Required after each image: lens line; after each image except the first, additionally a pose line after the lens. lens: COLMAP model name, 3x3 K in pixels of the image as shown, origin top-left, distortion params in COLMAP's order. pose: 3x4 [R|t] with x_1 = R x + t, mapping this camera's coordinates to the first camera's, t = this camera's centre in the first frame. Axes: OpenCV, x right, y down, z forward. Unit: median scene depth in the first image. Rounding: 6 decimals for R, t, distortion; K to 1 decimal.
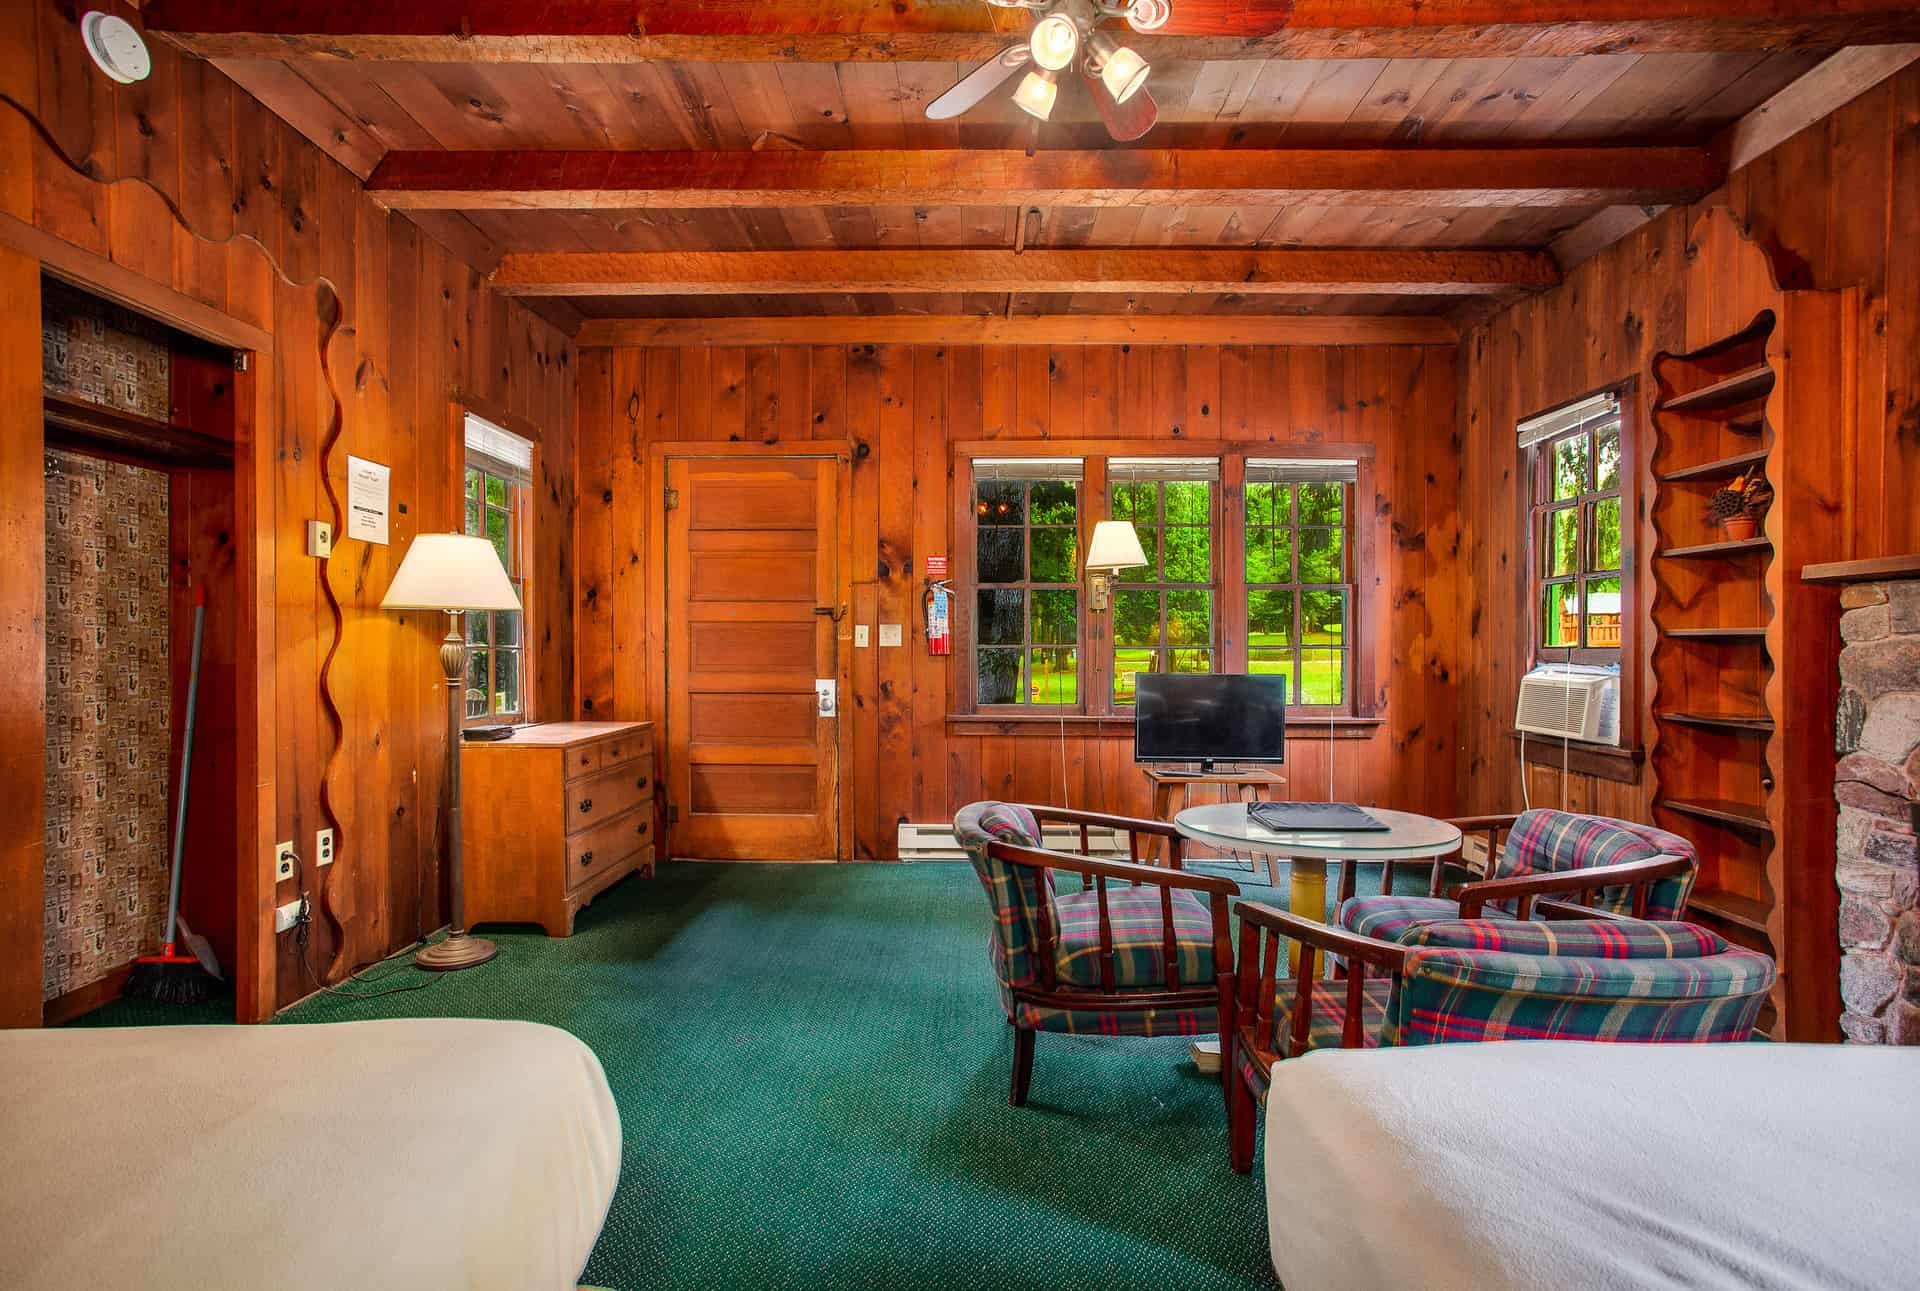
lens RADIAL K [[930.7, 0, 960.0], [0, 930.7, 645.5], [0, 0, 1]] dist [0.001562, 0.000567]
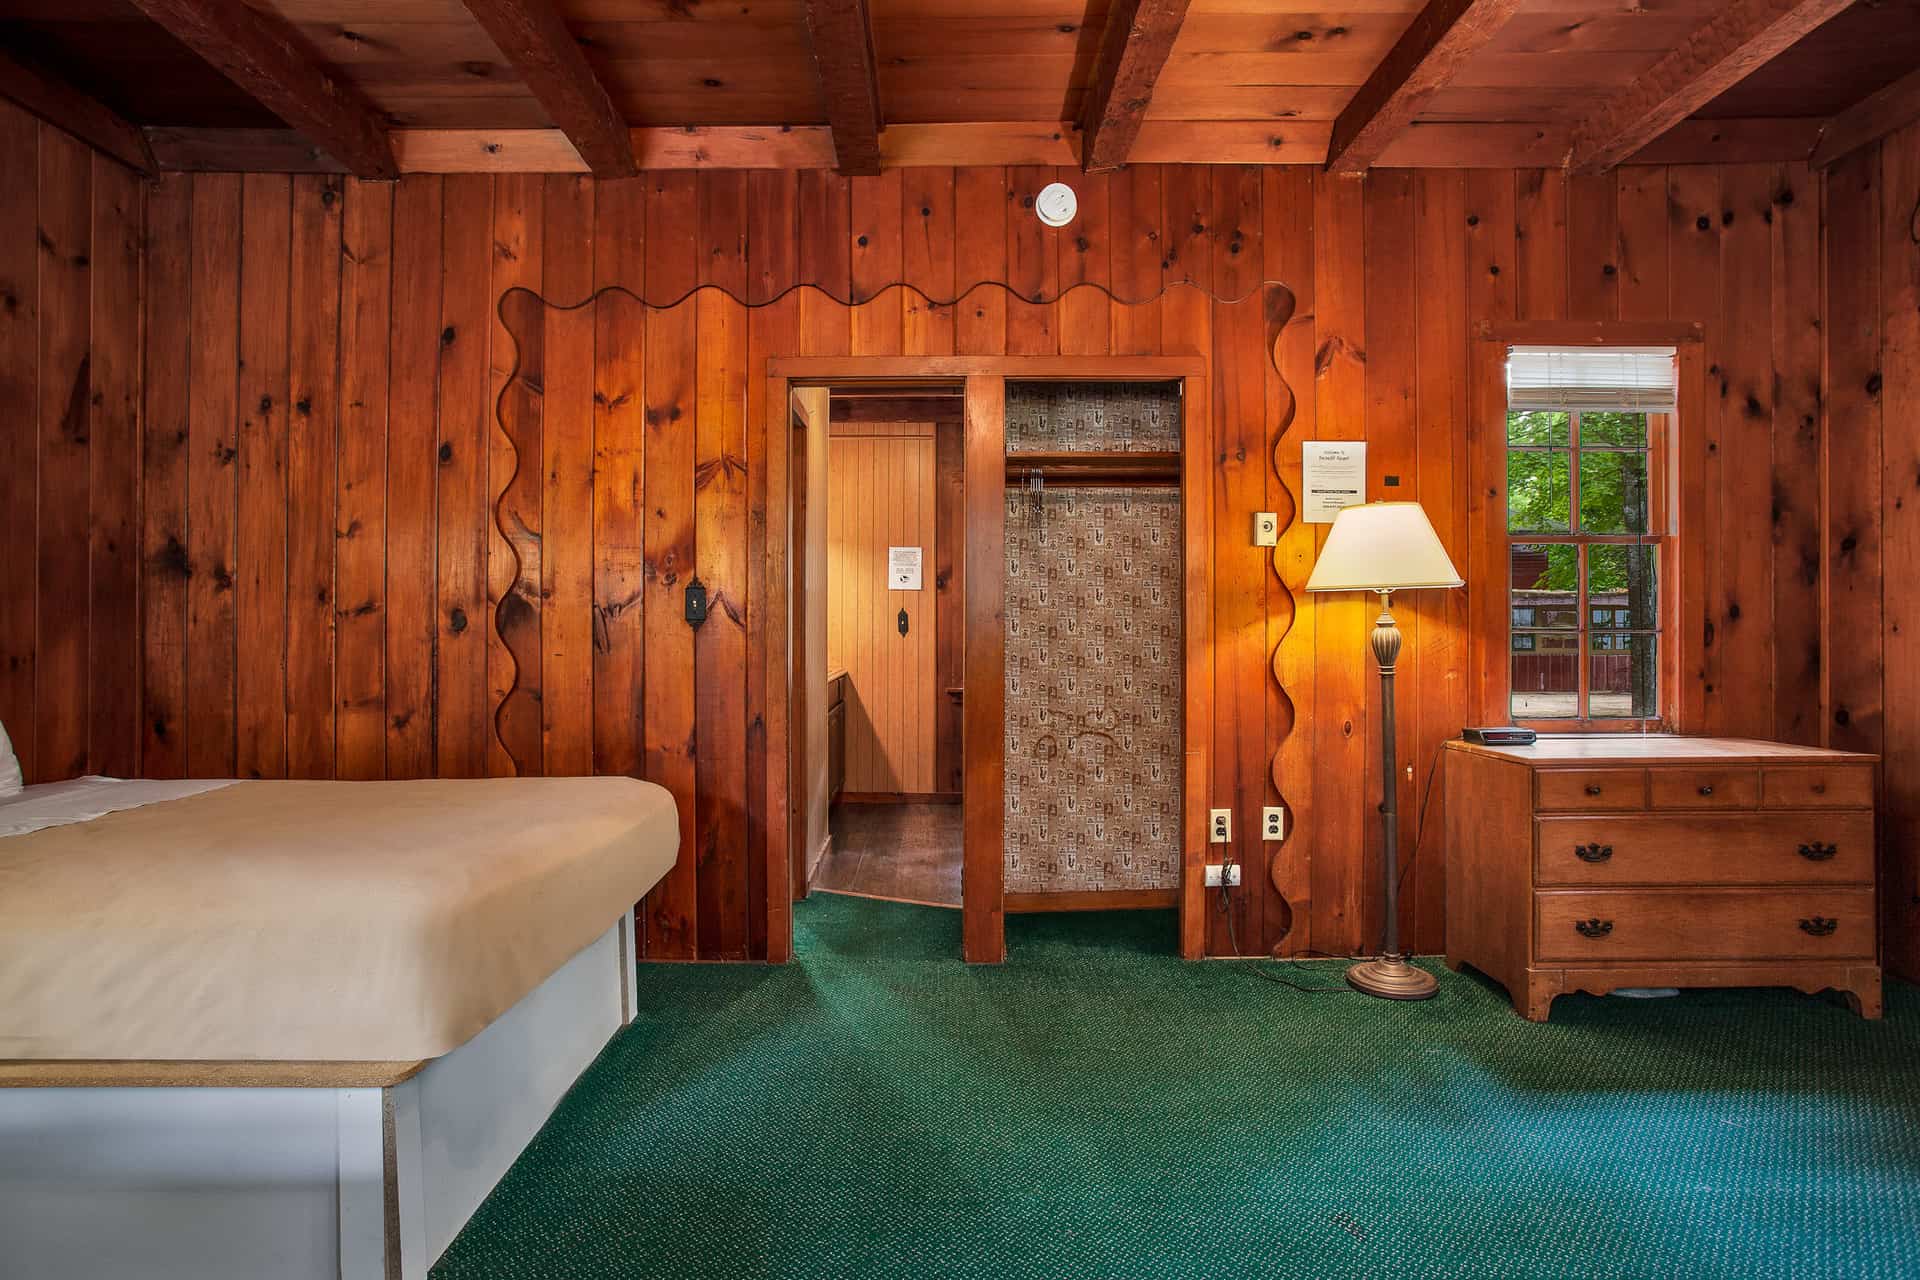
lens RADIAL K [[962.7, 0, 951.8], [0, 962.7, 620.2], [0, 0, 1]] dist [-0.044496, 0.024814]
pose [[0.020247, -0.015218, -0.999679, 0.373087], [0.008255, 0.999853, -0.015054, 0.001693], [0.999761, -0.007948, 0.020370, 0.599012]]
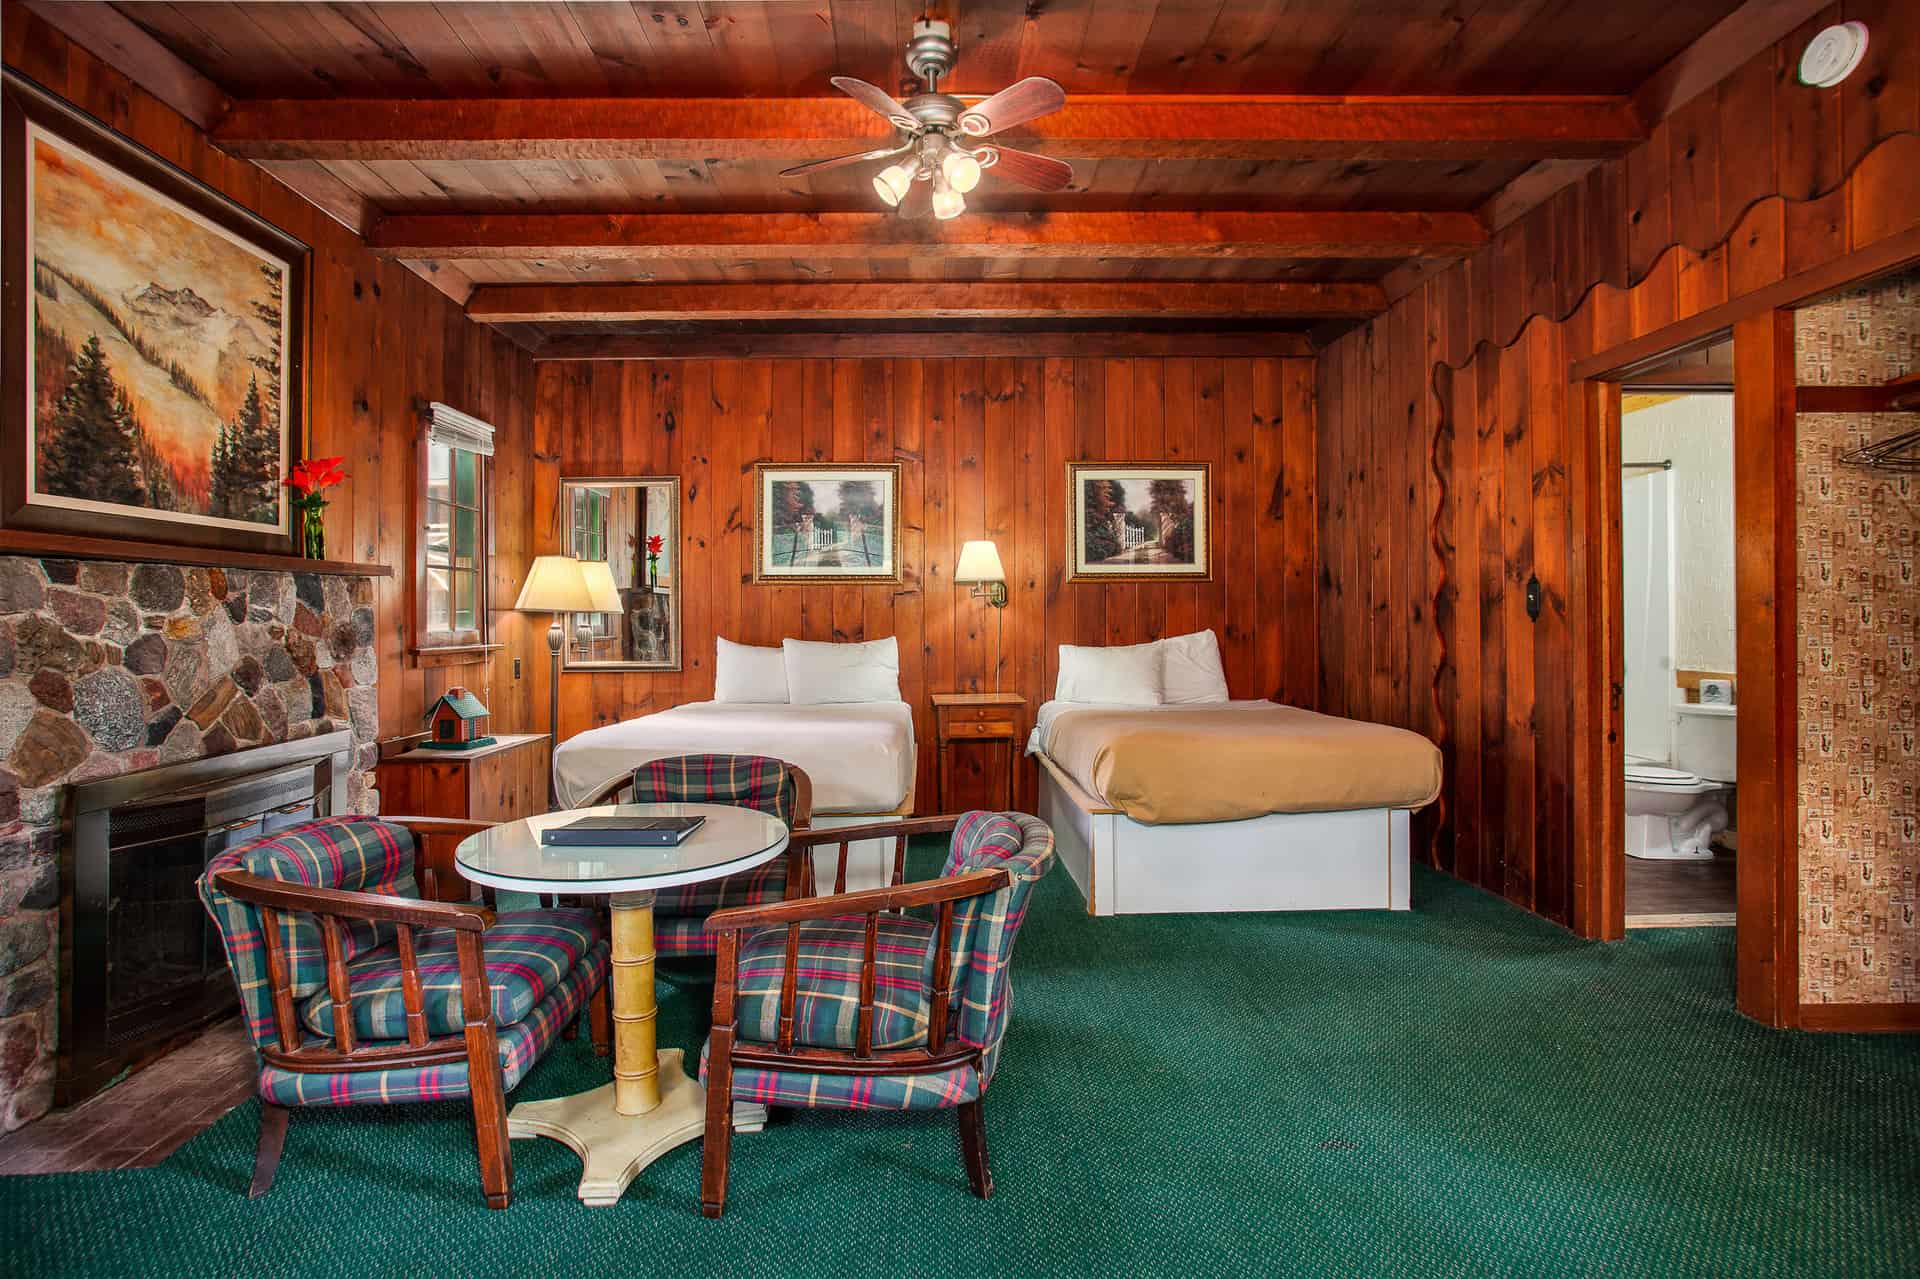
lens RADIAL K [[962.7, 0, 951.8], [0, 962.7, 619.7], [0, 0, 1]] dist [-0.044496, 0.024814]
pose [[-0.999168, -0.004575, -0.040537, 0.091332], [-0.004228, 0.999954, -0.008656, 0.006421], [0.040575, -0.008478, -0.999141, 1.486316]]
